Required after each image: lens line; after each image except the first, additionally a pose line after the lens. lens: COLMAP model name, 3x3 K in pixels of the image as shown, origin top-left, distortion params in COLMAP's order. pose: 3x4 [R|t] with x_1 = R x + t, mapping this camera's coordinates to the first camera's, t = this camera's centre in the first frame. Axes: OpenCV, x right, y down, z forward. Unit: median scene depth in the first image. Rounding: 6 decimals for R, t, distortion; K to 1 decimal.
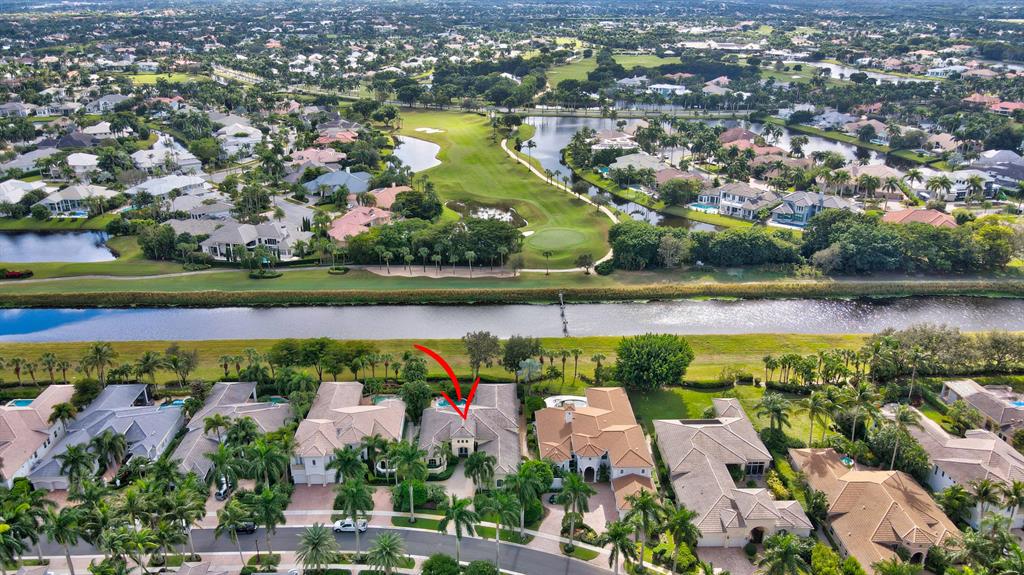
lens RADIAL K [[754.6, 0, 513.4], [0, 754.6, 291.4], [0, 0, 1]] dist [-0.006250, 0.022125]
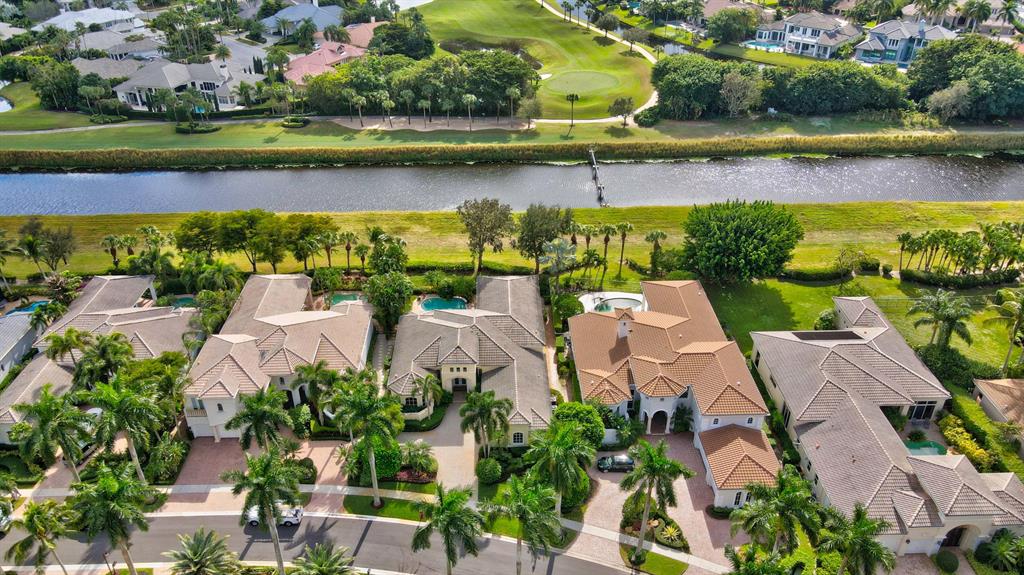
lens RADIAL K [[754.6, 0, 509.9], [0, 754.6, 286.7], [0, 0, 1]] dist [-0.006250, 0.022125]
pose [[0.999942, -0.004382, -0.009859, -0.010718], [0.005855, 0.987947, 0.154681, 0.019858], [0.009062, -0.154730, 0.987915, 0.240423]]
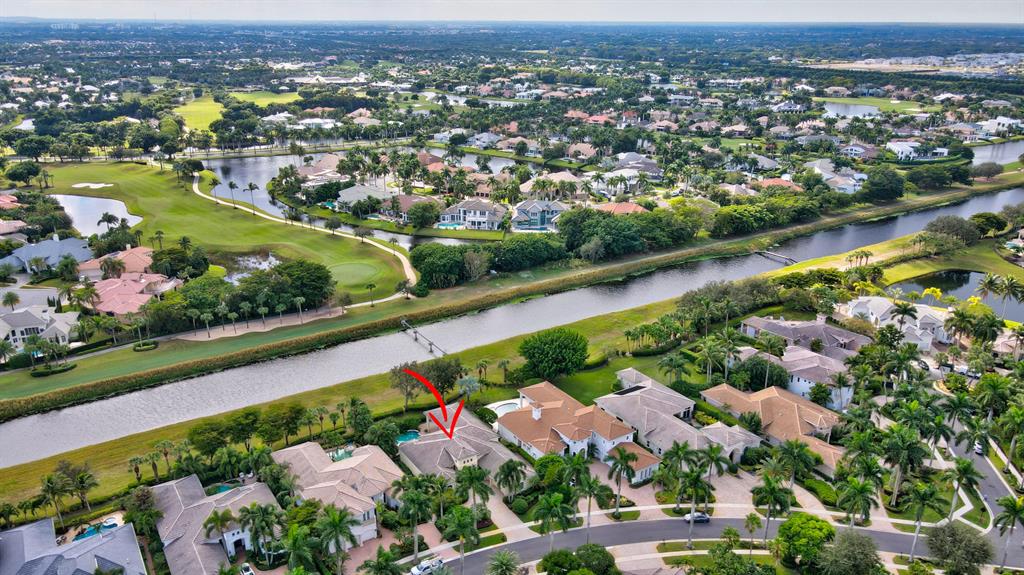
lens RADIAL K [[754.6, 0, 509.0], [0, 754.6, 283.2], [0, 0, 1]] dist [-0.006250, 0.022125]
pose [[0.851800, -0.169117, 0.495818, -0.309211], [0.194436, 0.980915, 0.000542, -0.018688], [-0.486447, 0.095943, 0.868426, 0.032238]]
